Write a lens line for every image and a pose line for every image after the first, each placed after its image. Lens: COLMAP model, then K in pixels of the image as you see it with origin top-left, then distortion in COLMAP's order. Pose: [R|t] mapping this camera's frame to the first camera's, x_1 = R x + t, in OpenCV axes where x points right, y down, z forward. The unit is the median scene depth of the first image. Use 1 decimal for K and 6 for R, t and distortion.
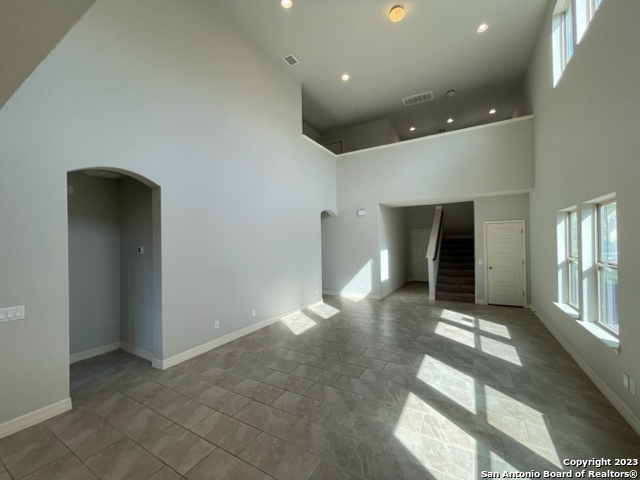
lens RADIAL K [[260.0, 0, 320.0], [0, 260.0, 238.8], [0, 0, 1]] dist [-0.003676, 0.000687]
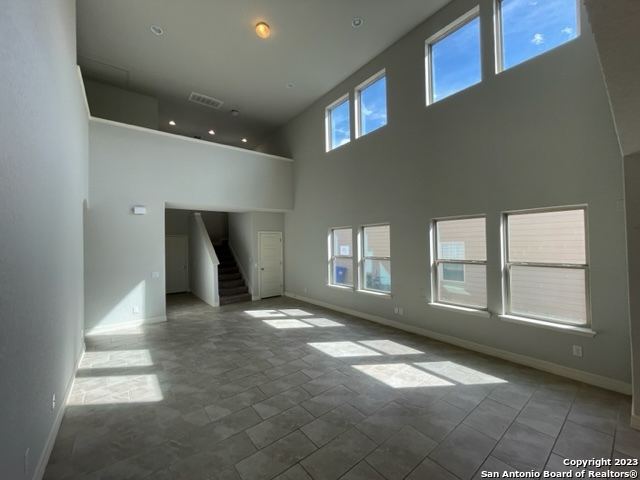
lens RADIAL K [[260.0, 0, 322.6], [0, 260.0, 237.8], [0, 0, 1]] dist [-0.003676, 0.000687]
pose [[0.367873, 0.029448, 0.929410, -0.620609], [0.002274, 0.999467, -0.032567, 0.007743], [-0.929873, 0.014094, 0.367610, 0.439586]]
